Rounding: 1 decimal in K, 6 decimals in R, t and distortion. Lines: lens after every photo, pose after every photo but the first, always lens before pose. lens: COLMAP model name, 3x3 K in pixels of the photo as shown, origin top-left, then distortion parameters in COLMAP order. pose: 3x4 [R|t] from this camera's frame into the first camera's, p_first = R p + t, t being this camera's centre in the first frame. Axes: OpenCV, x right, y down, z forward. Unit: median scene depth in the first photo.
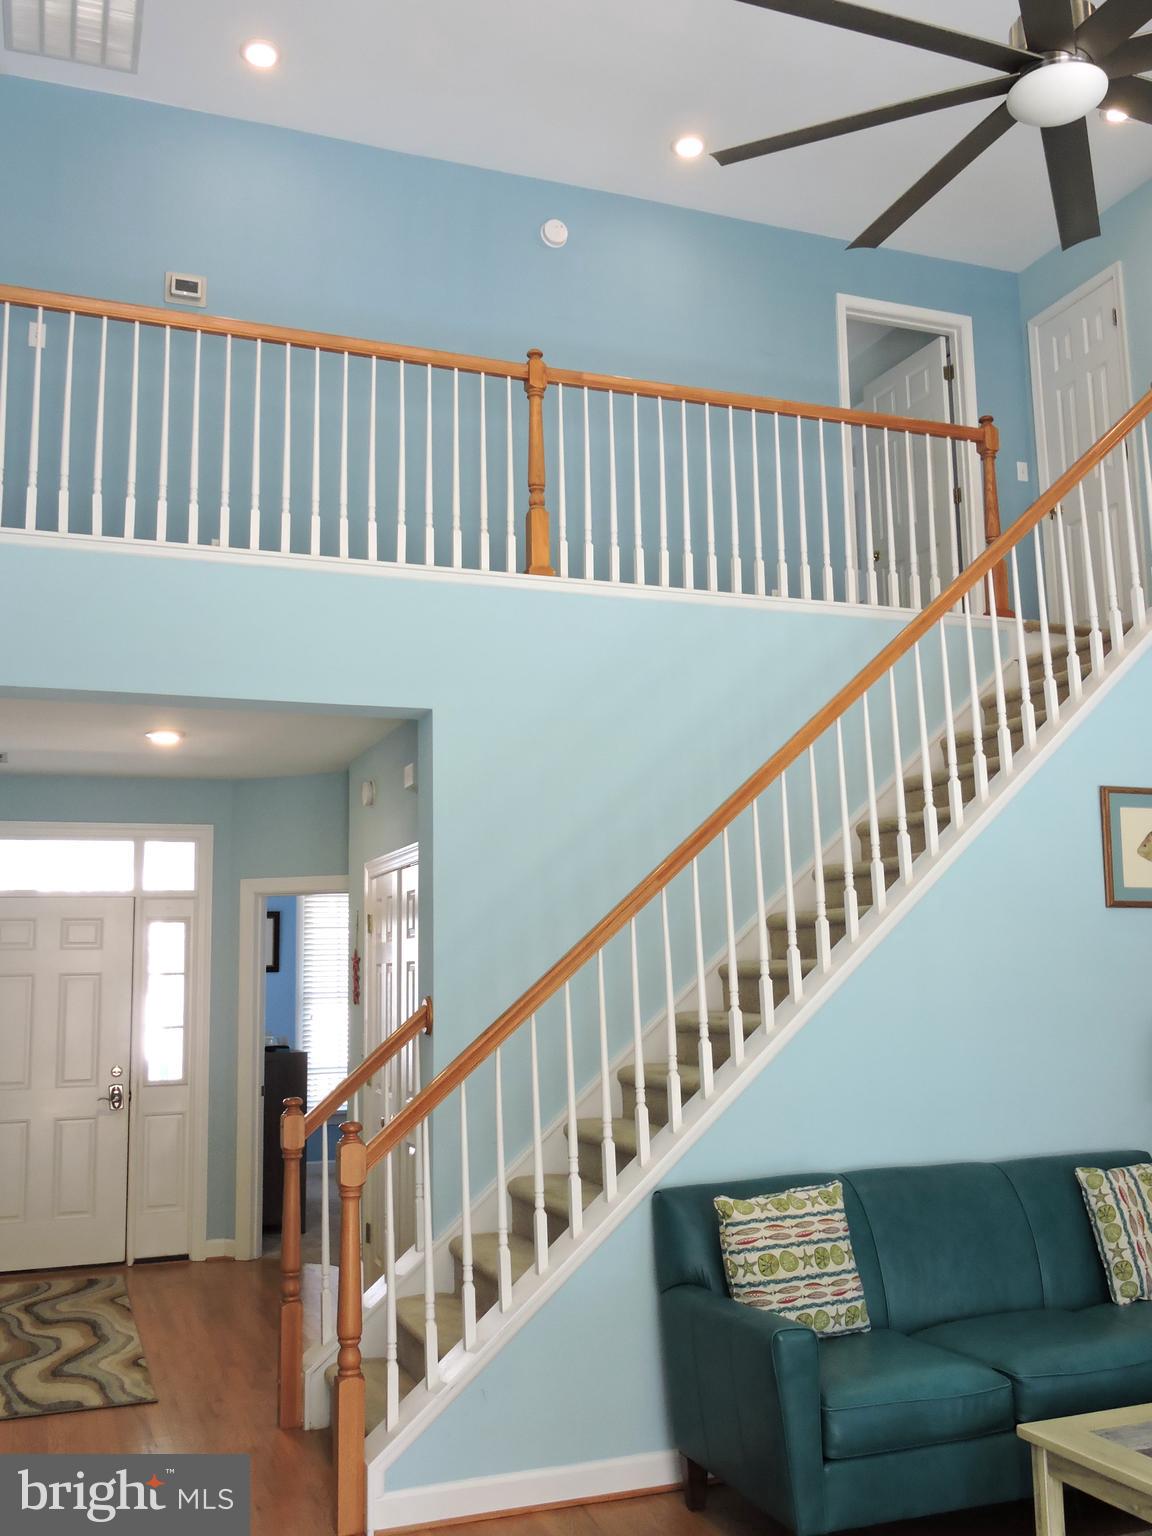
lens RADIAL K [[1386.7, 0, 603.5], [0, 1386.7, 776.5], [0, 0, 1]] dist [0.001087, -0.017760]
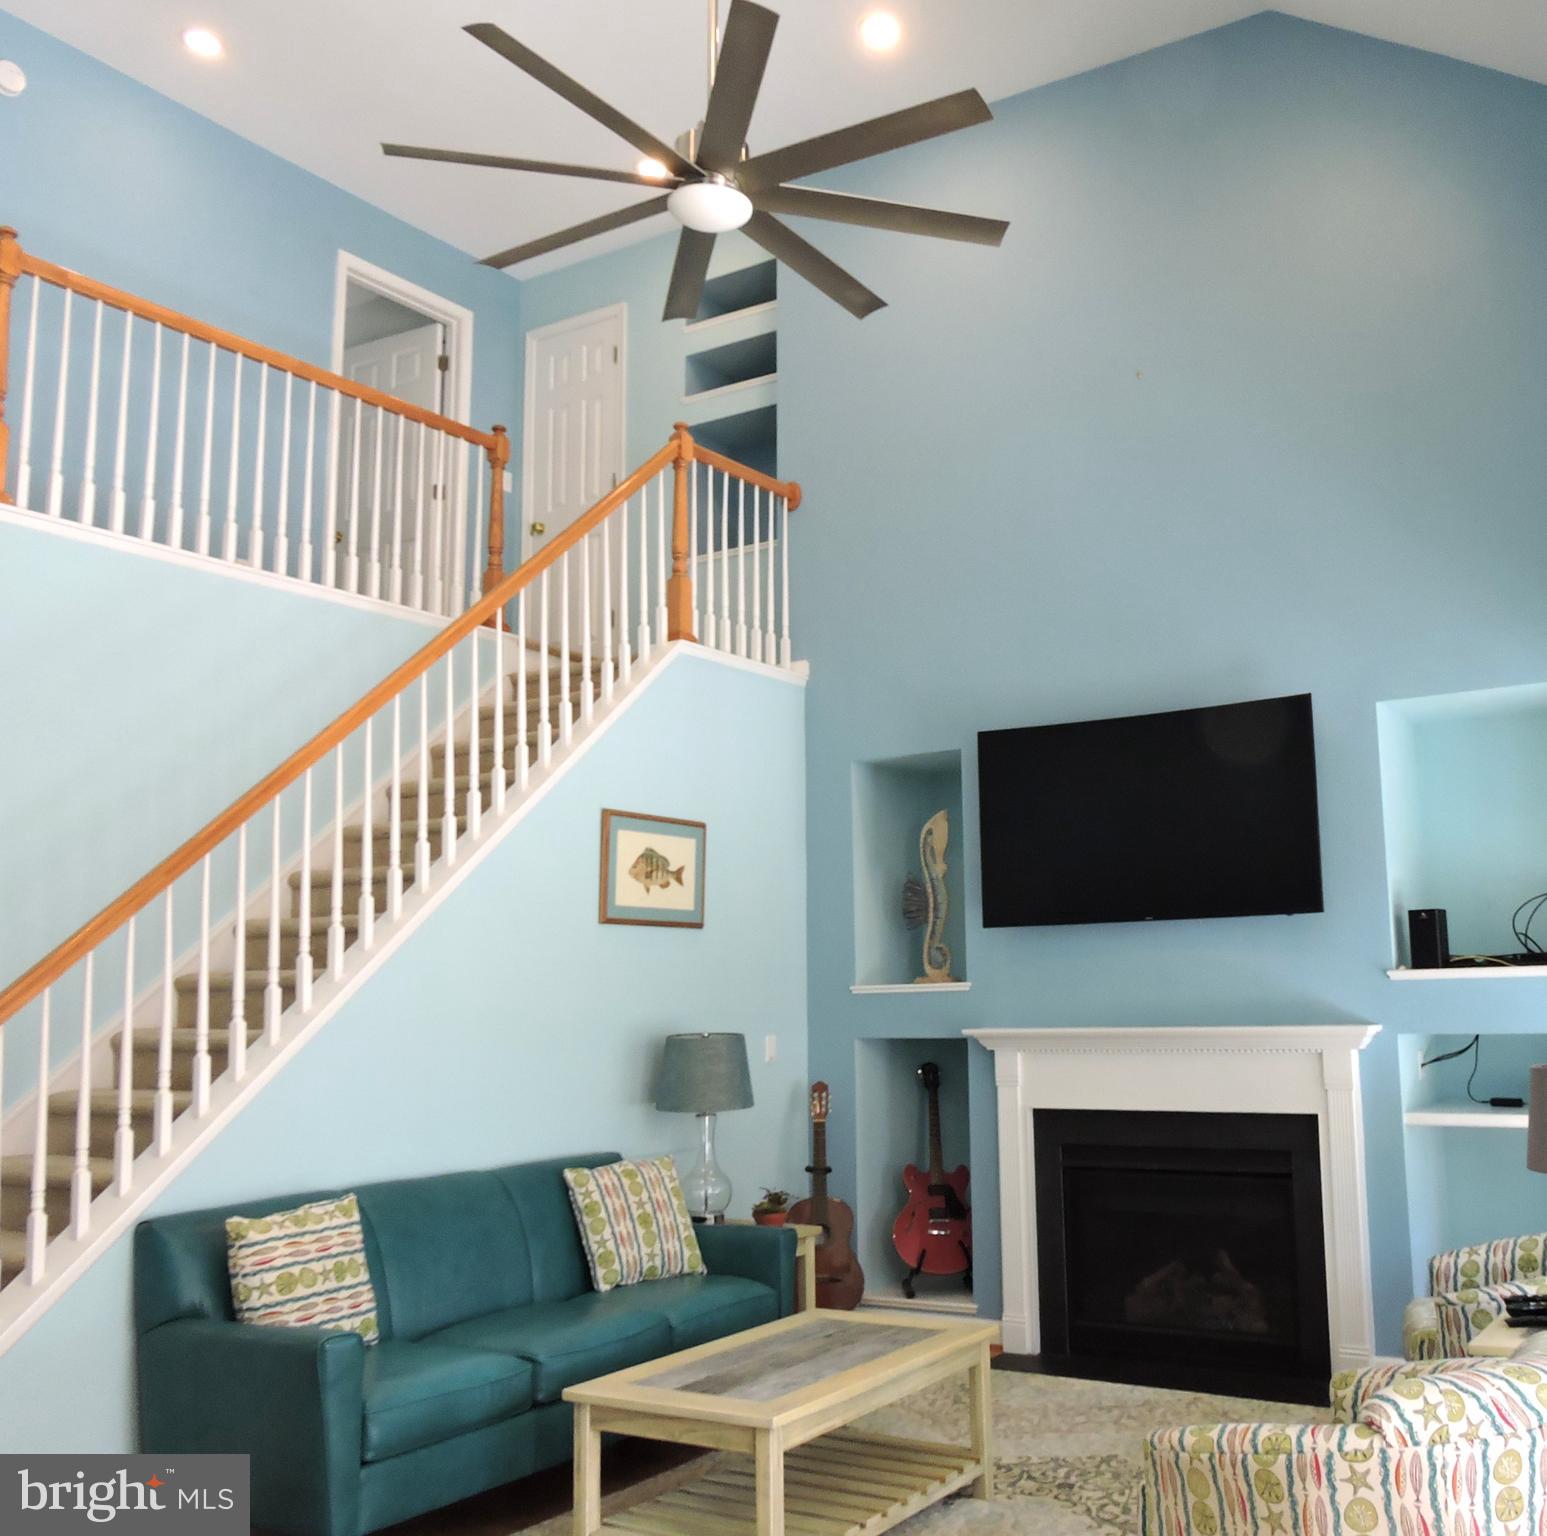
lens RADIAL K [[1553.4, 0, 961.8], [0, 1553.4, 765.8], [0, 0, 1]] dist [-0.002425, 0.021738]
pose [[0.774445, 0.095058, 0.625459, -0.203295], [-0.084701, 0.995326, -0.046393, 0.007419], [-0.626946, -0.017048, 0.778876, -0.107022]]
